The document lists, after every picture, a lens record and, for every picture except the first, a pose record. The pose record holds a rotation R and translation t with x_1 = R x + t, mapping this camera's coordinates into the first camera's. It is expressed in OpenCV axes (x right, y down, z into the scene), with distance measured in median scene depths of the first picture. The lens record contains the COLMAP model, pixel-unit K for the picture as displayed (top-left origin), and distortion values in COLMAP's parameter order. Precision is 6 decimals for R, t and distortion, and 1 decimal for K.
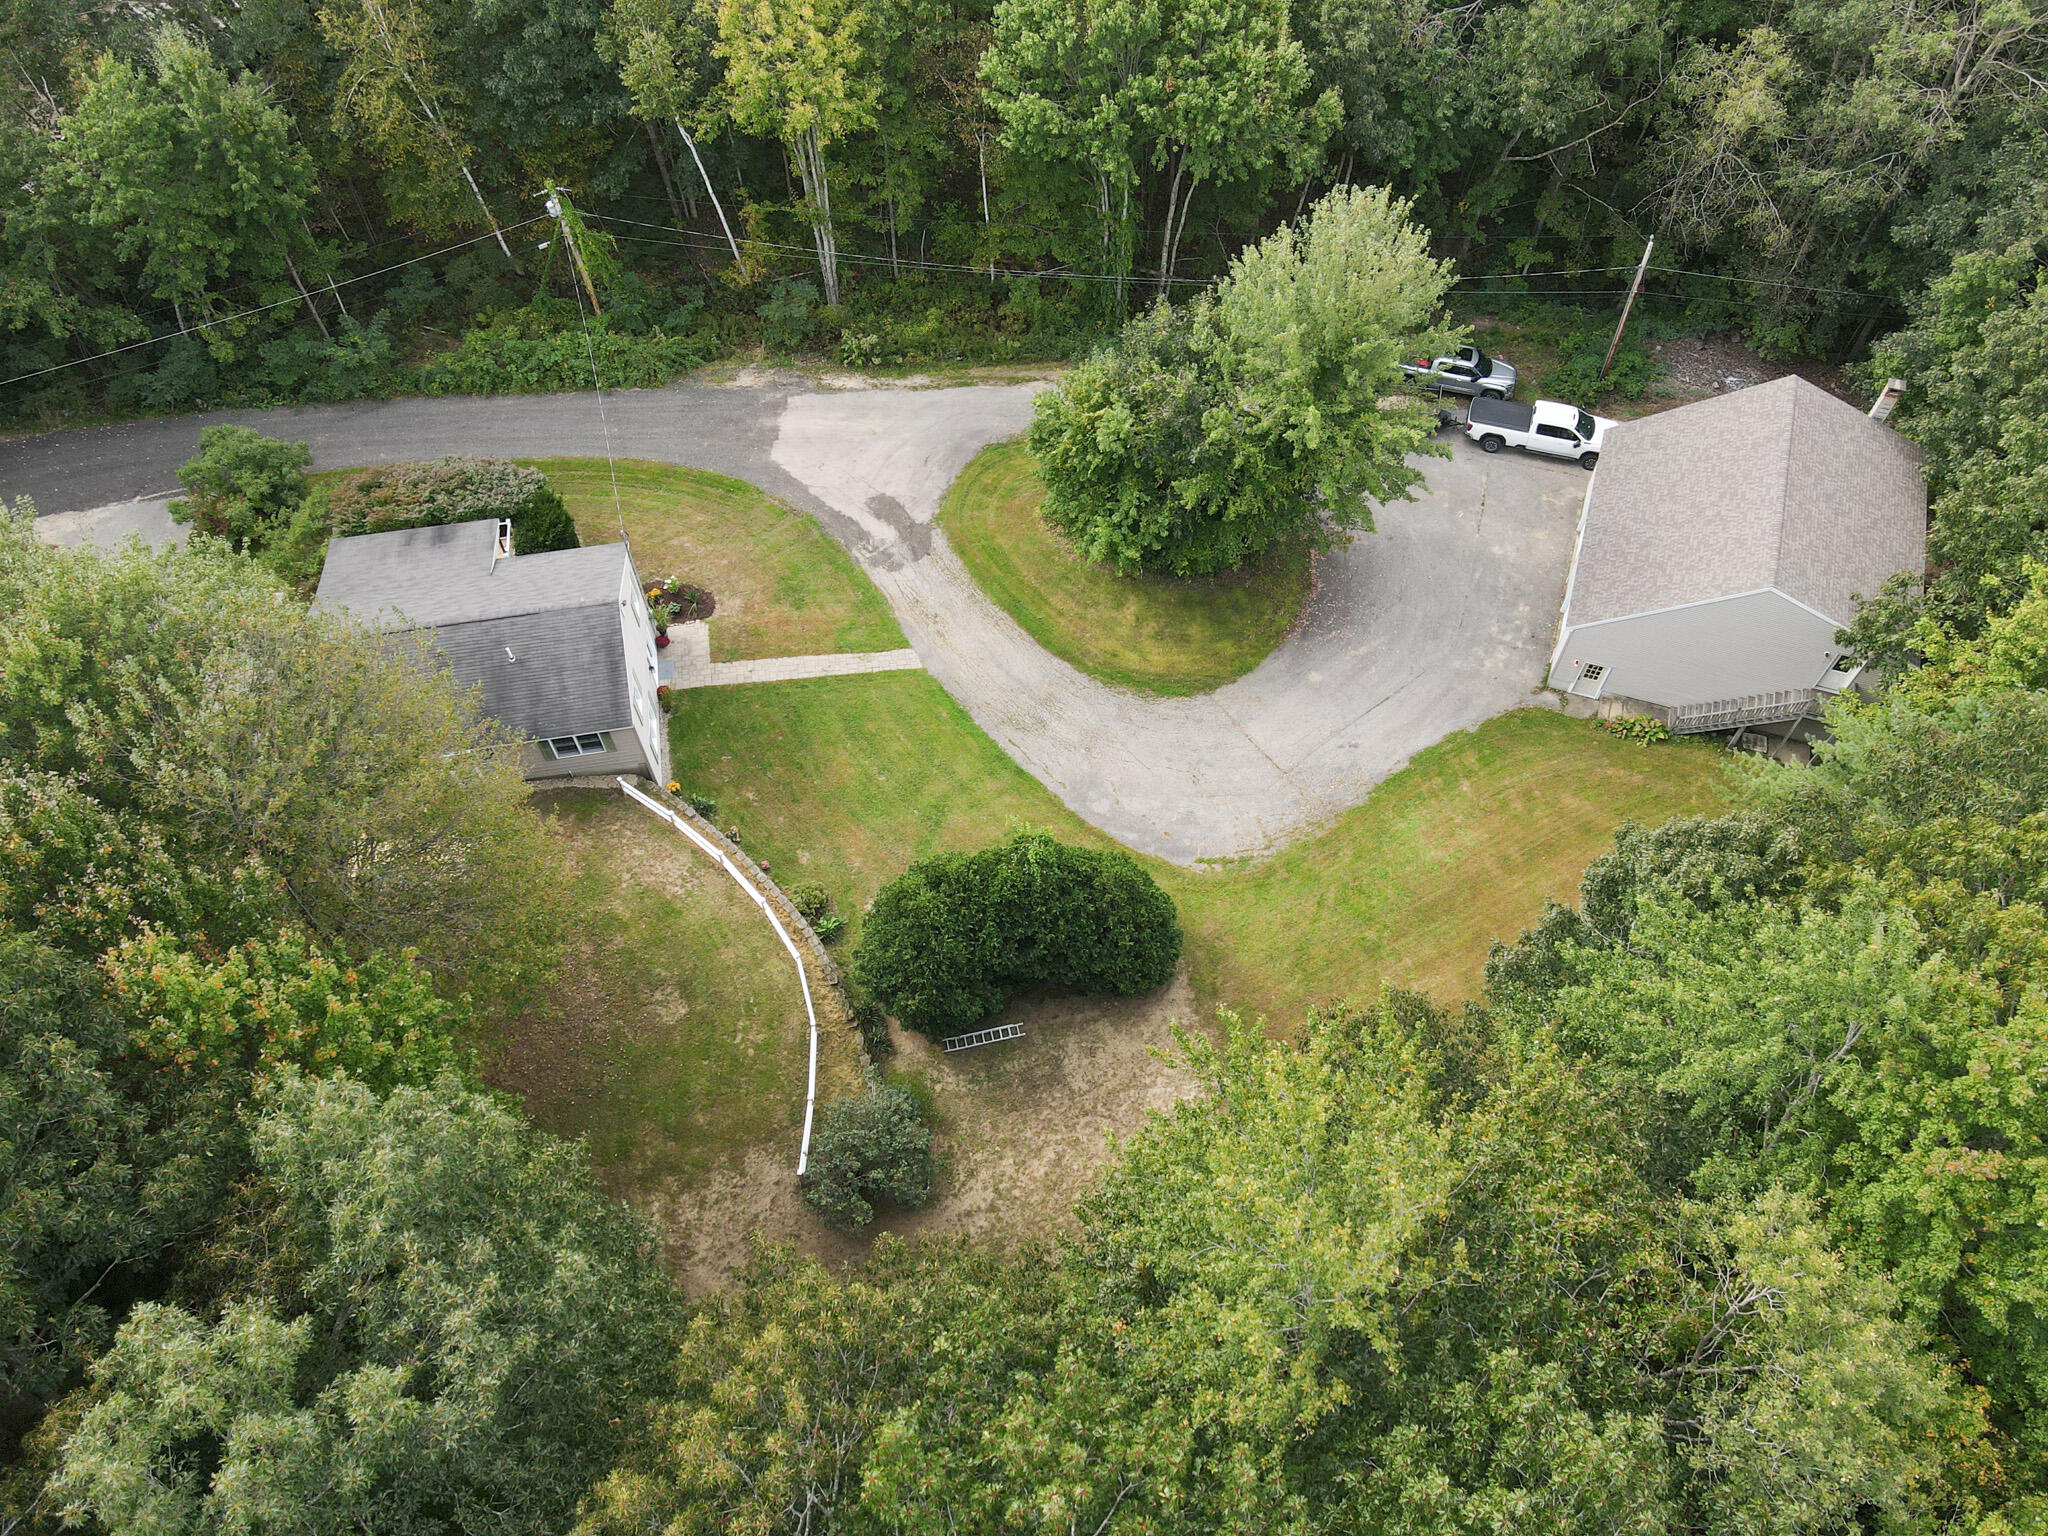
lens RADIAL K [[1504.0, 0, 1033.5], [0, 1504.0, 769.5], [0, 0, 1]] dist [0.023847, -0.016375]
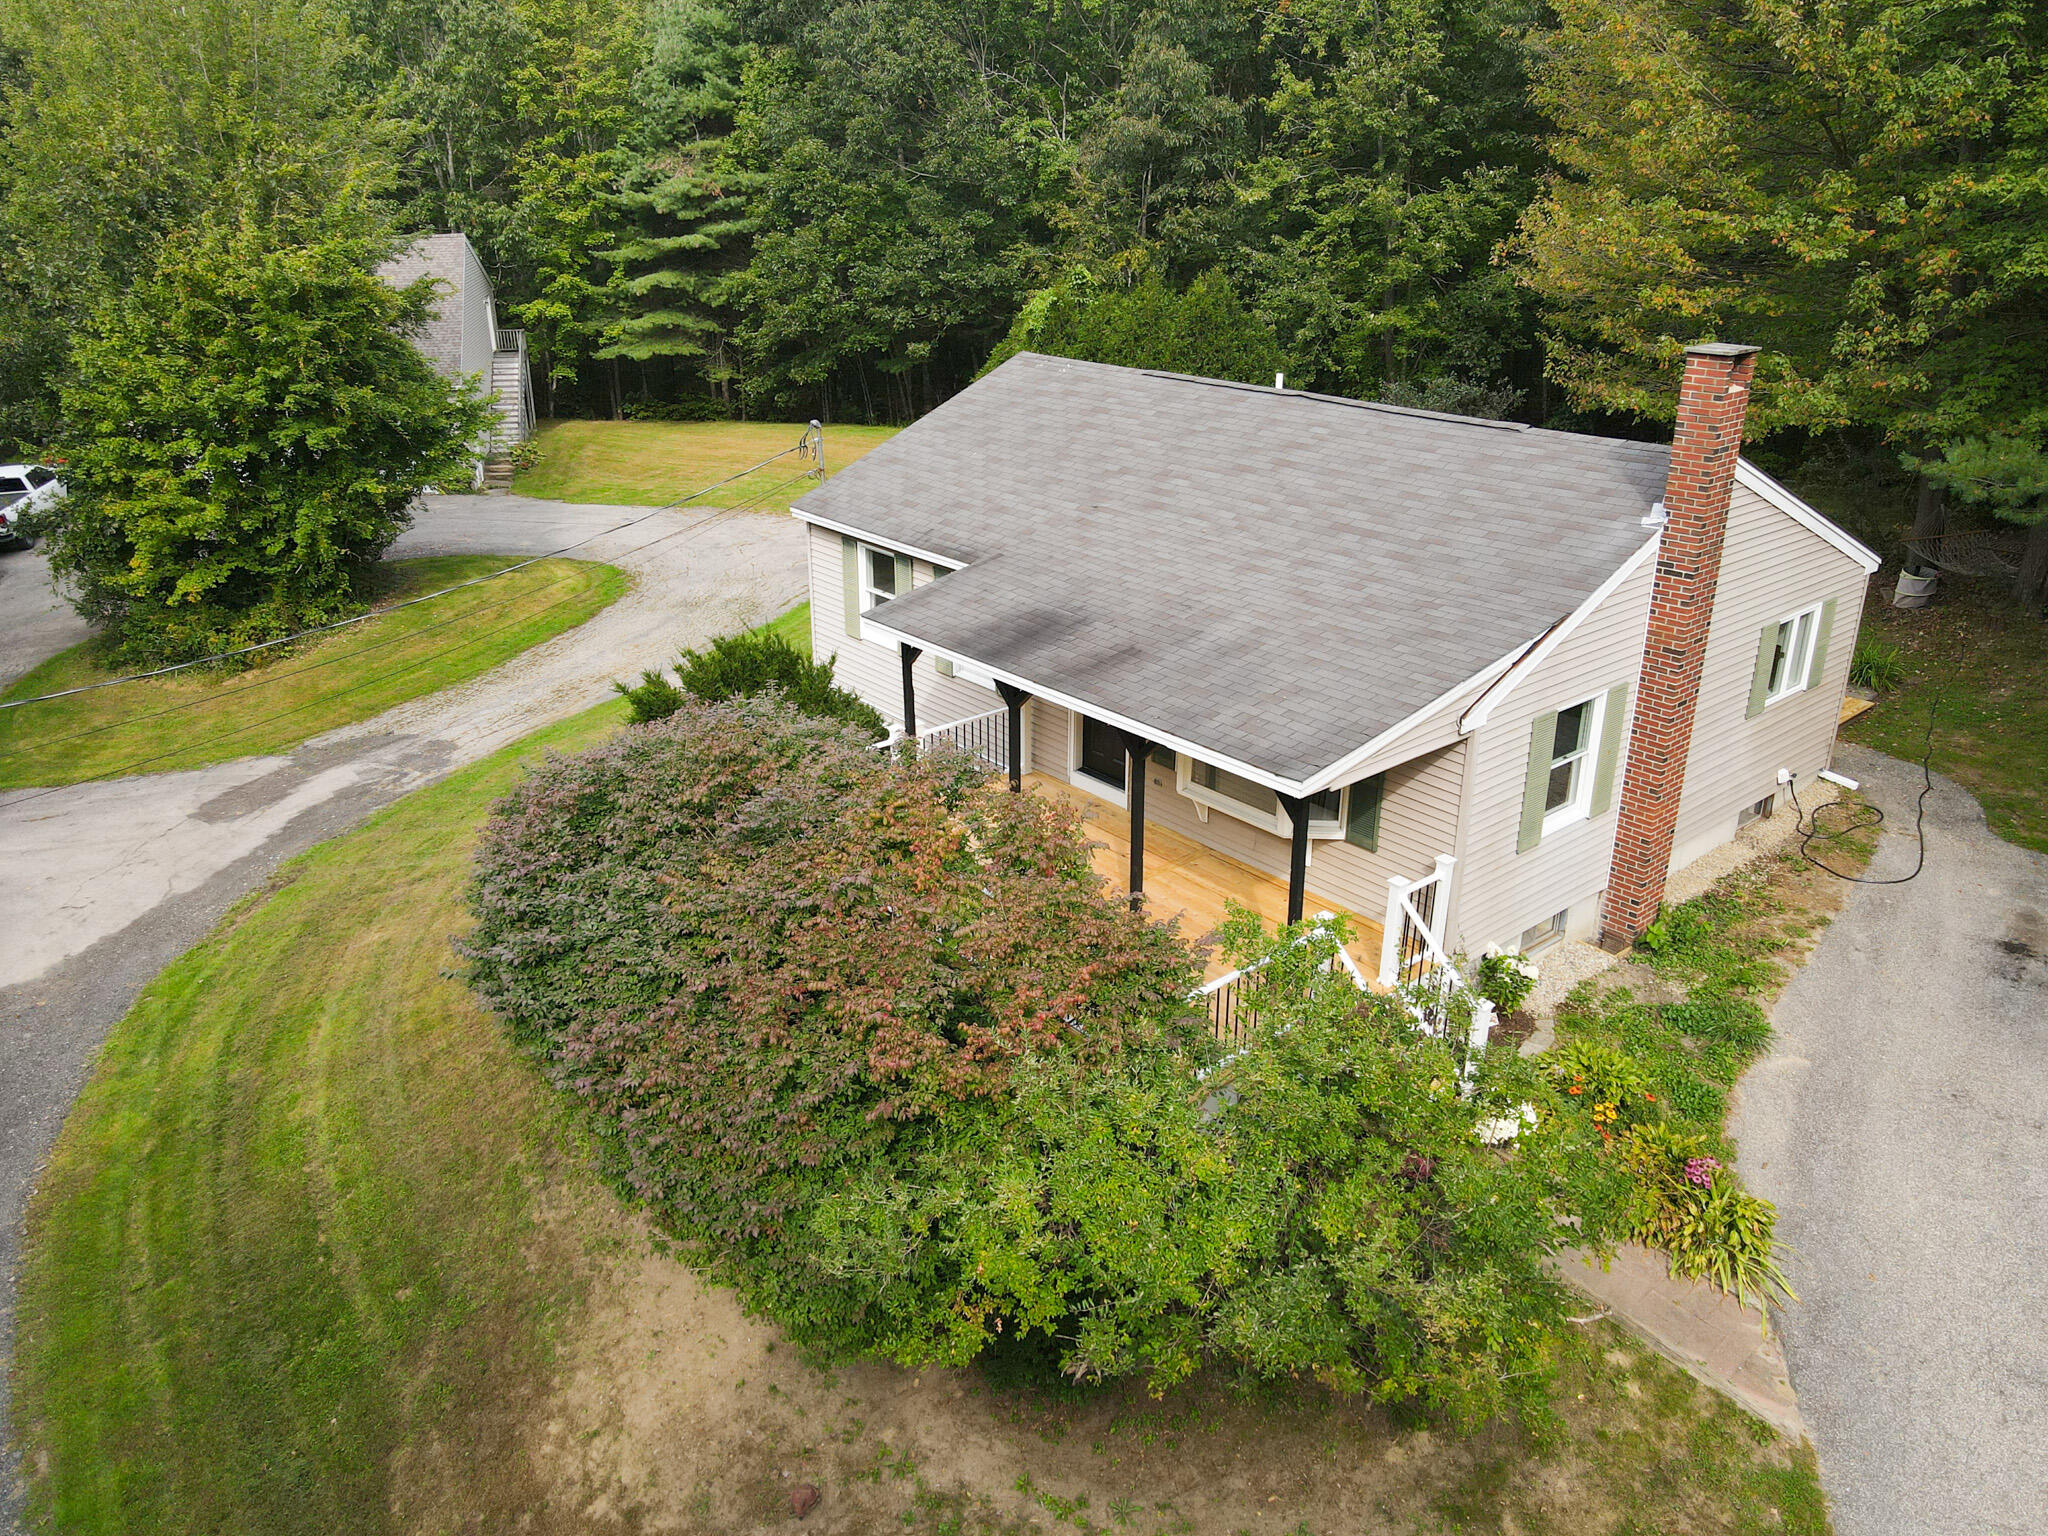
lens RADIAL K [[1504.0, 0, 1025.0], [0, 1504.0, 765.7], [0, 0, 1]] dist [0.023847, -0.016375]
pose [[-0.509015, -0.311304, 0.802492, -0.572660], [0.722930, 0.351423, 0.594873, -0.287511], [-0.467201, 0.882945, 0.046171, 0.938510]]
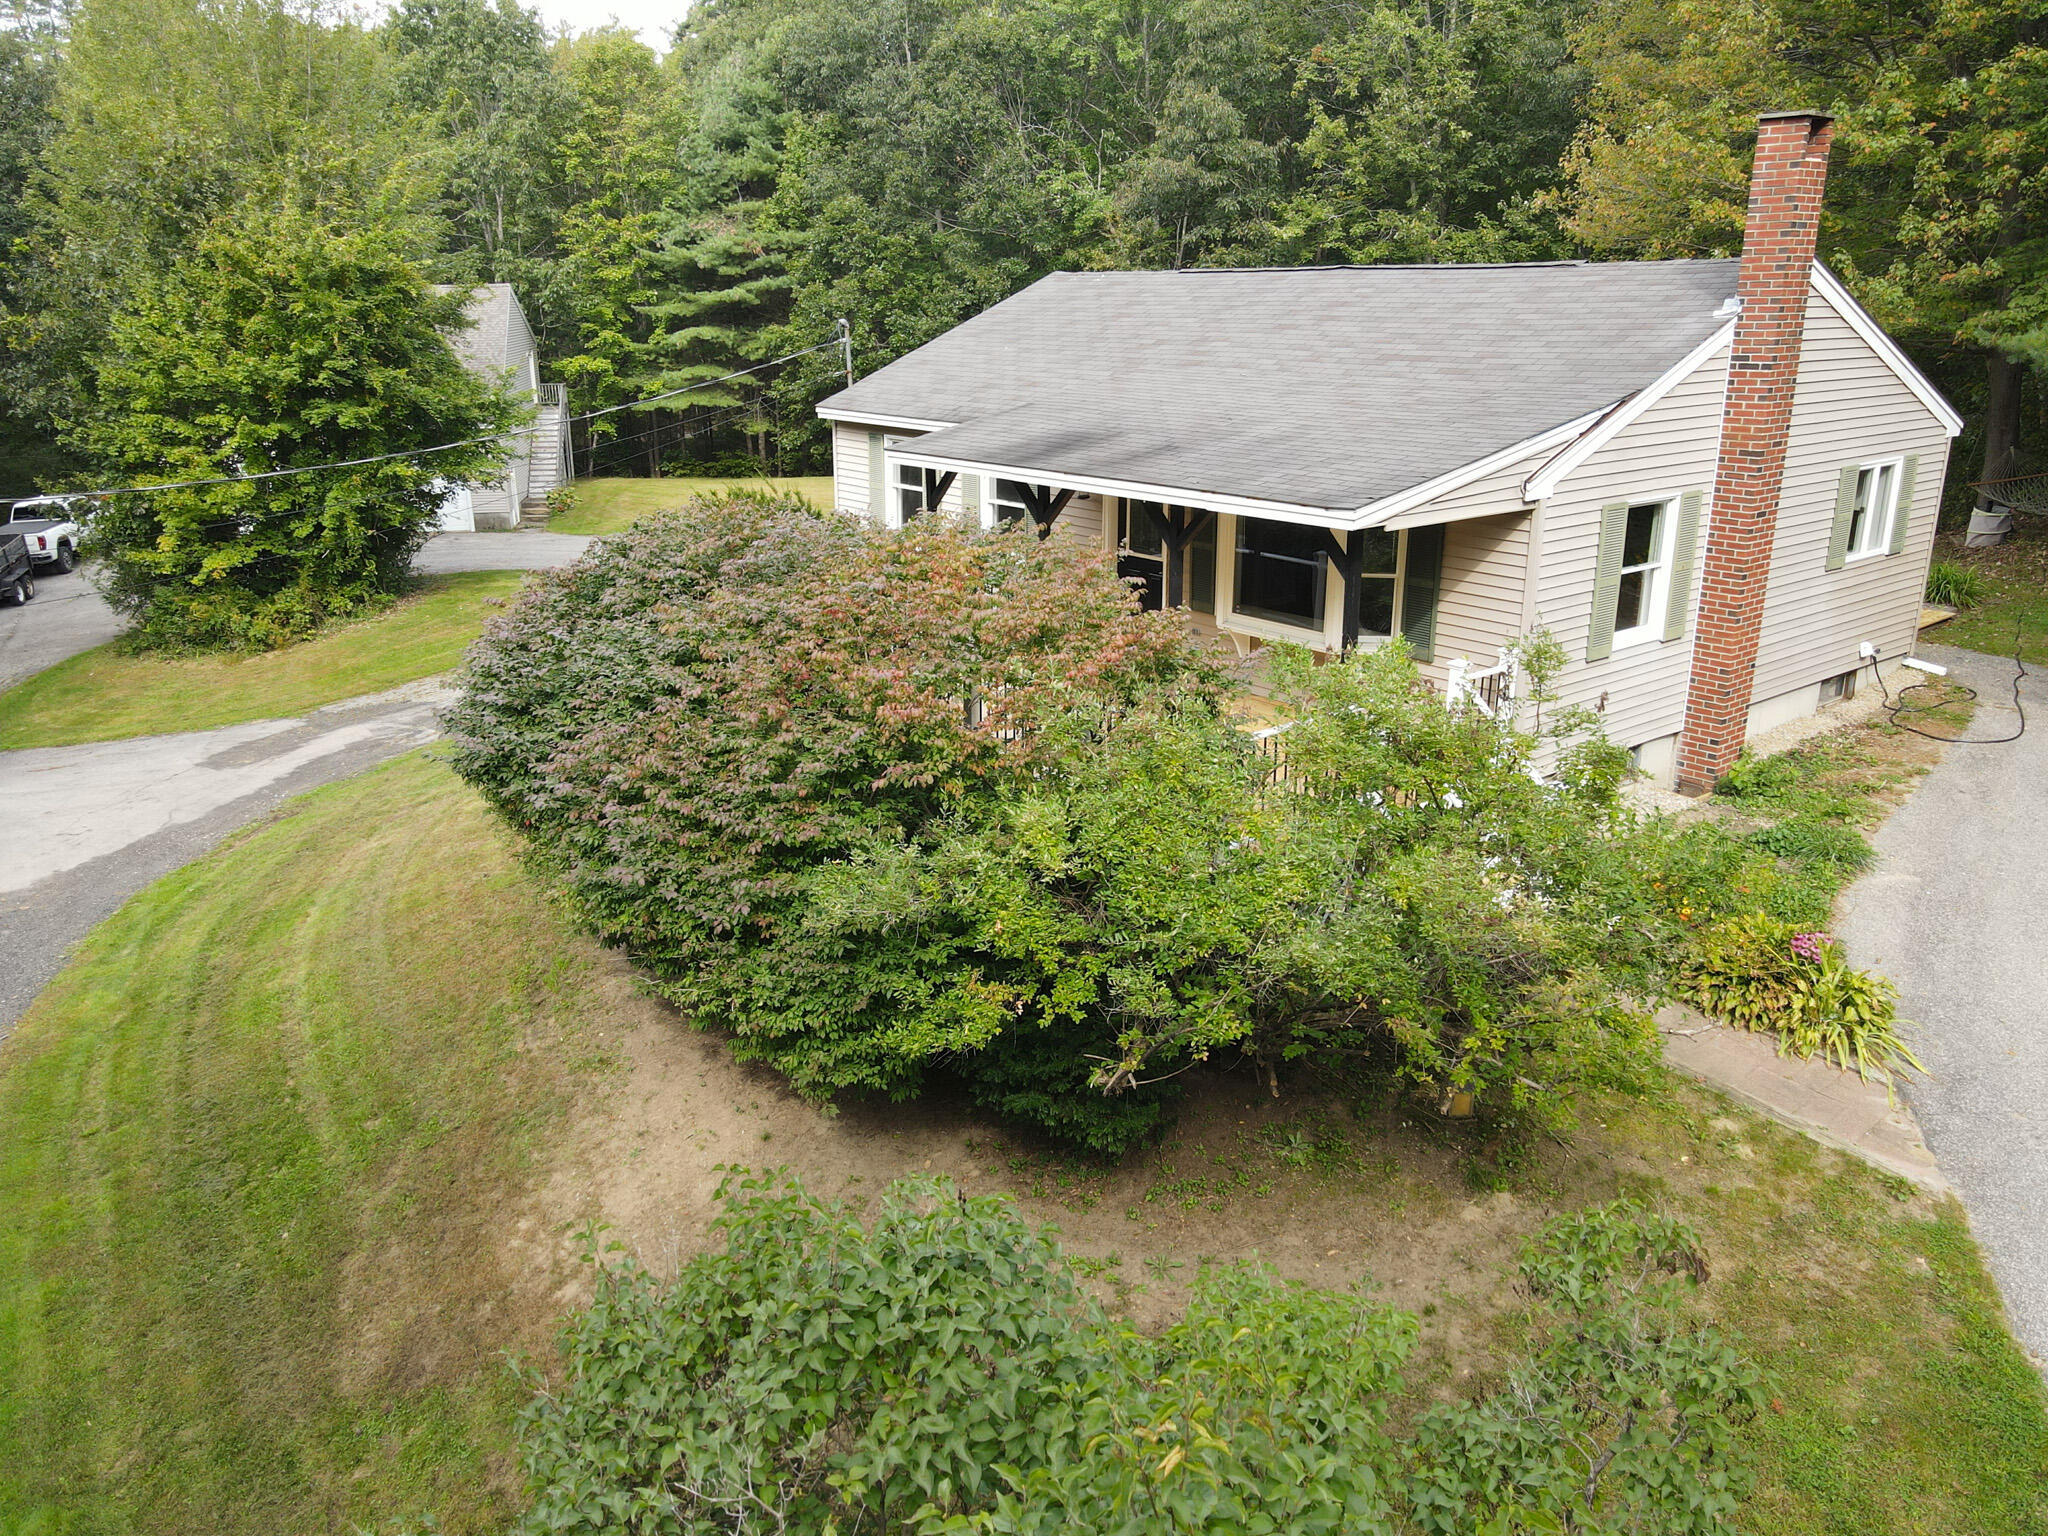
lens RADIAL K [[1504.0, 0, 1023.9], [0, 1504.0, 764.8], [0, 0, 1]] dist [0.023847, -0.016375]
pose [[-0.488484, -0.246340, 0.837078, -0.573222], [0.732917, 0.404755, 0.546814, -0.259313], [-0.473514, 0.880619, -0.017170, 0.981253]]
